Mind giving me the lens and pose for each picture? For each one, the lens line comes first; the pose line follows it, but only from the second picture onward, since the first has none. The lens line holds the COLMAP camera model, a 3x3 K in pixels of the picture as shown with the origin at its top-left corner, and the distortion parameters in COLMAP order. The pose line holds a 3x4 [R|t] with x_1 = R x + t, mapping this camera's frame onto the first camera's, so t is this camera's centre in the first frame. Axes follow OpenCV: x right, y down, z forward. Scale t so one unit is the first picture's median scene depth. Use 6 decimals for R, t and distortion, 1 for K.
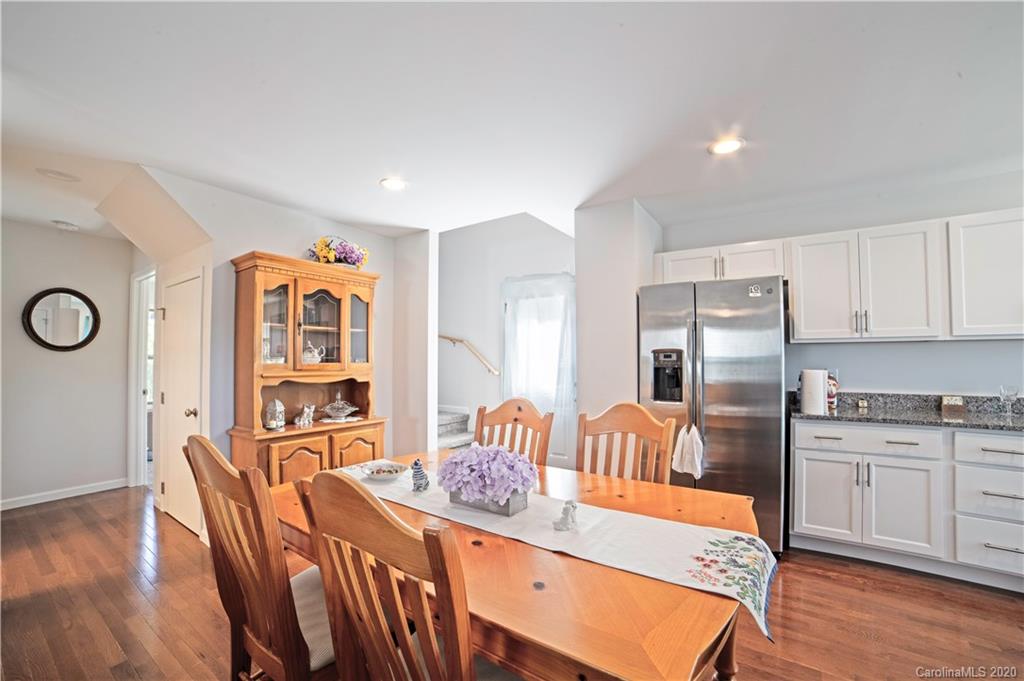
lens RADIAL K [[424.5, 0, 510.7], [0, 424.5, 349.8], [0, 0, 1]] dist [-0.094180, 0.030963]
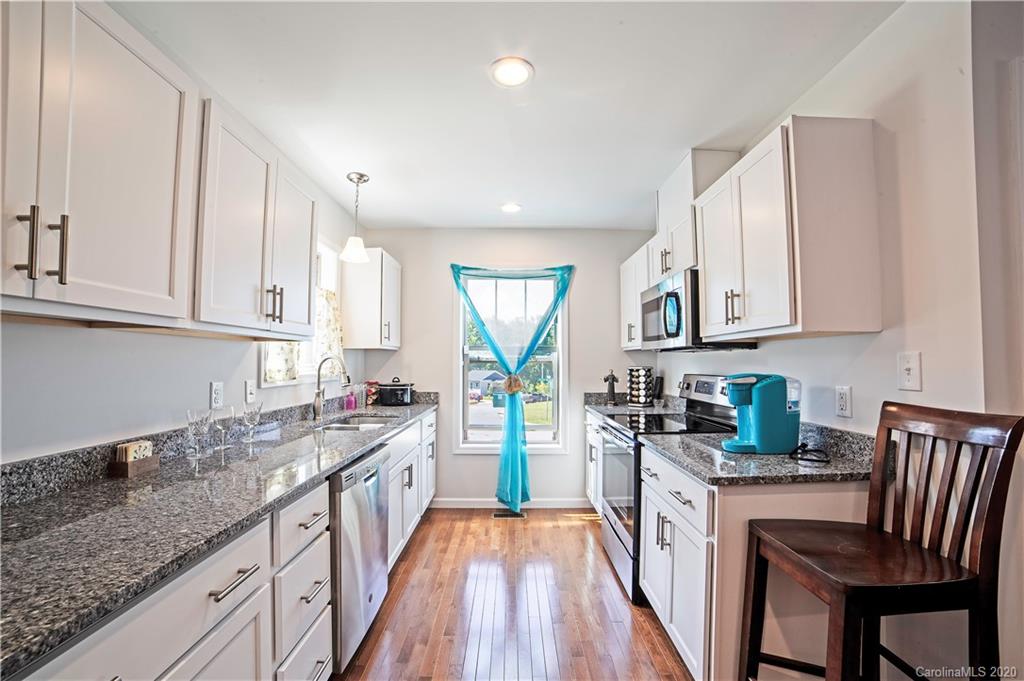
lens RADIAL K [[420.7, 0, 507.6], [0, 420.7, 350.3], [0, 0, 1]] dist [-0.114447, 0.039506]
pose [[-0.547397, 0.022142, 0.836580, 0.438386], [-0.022635, 0.998893, -0.041248, 0.012429], [-0.836567, -0.041515, -0.546290, 0.858457]]
